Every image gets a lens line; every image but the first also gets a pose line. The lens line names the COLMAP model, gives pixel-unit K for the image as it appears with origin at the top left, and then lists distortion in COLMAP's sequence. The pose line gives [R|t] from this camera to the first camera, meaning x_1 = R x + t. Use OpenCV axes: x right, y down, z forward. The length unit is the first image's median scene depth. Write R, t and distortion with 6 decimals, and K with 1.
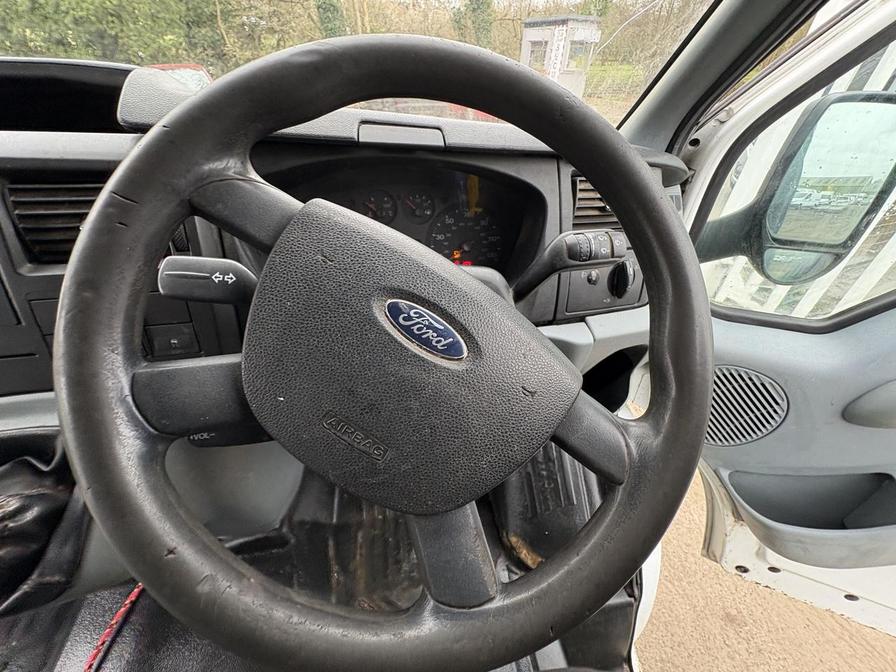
lens RADIAL K [[357.4, 0, 452.6], [0, 357.4, 331.9], [0, 0, 1]] dist [-0.002586, 0.000964]
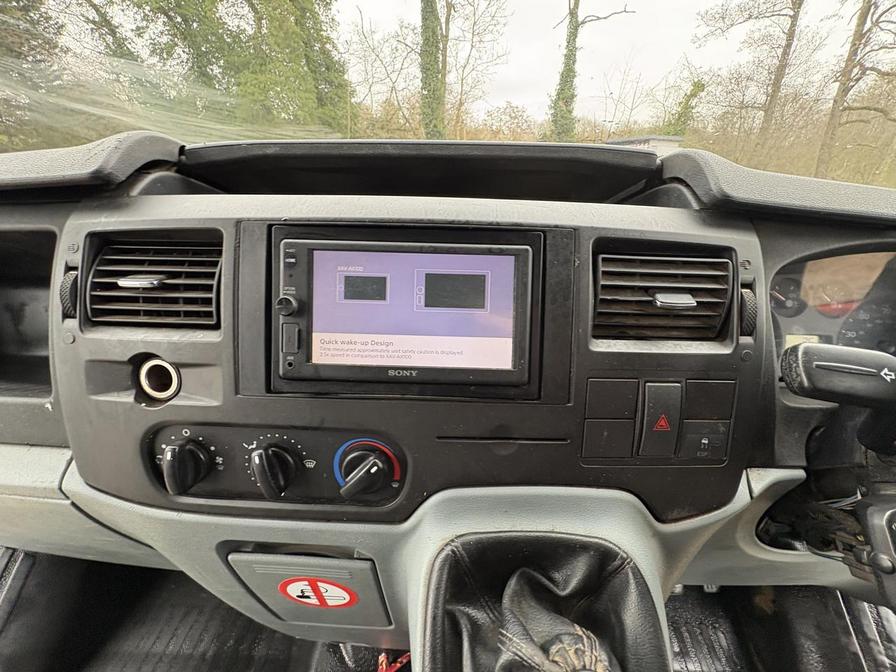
lens RADIAL K [[357.4, 0, 449.0], [0, 357.4, 337.1], [0, 0, 1]] dist [-0.002586, 0.000964]
pose [[0.982058, 0.077650, -0.171852, -0.868782], [-0.113198, 0.971583, -0.207876, 0.021048], [0.150827, 0.223599, 0.962941, 0.059051]]
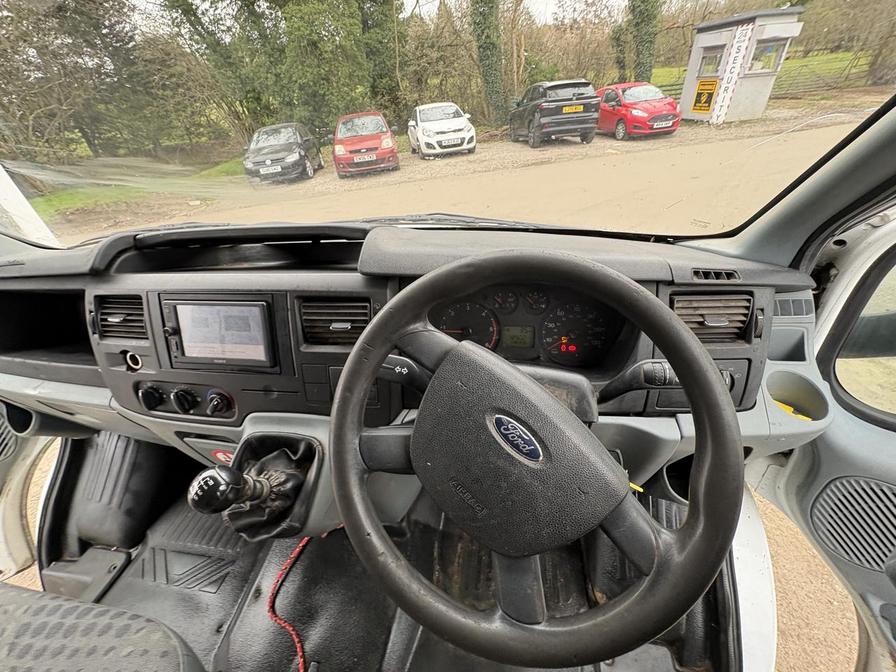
lens RADIAL K [[357.4, 0, 453.2], [0, 357.4, 337.3], [0, 0, 1]] dist [-0.002586, 0.000964]
pose [[0.938402, 0.108460, -0.328081, 0.060238], [-0.118299, 0.992926, -0.010119, -0.184677], [0.324663, 0.048308, 0.944595, -0.281332]]
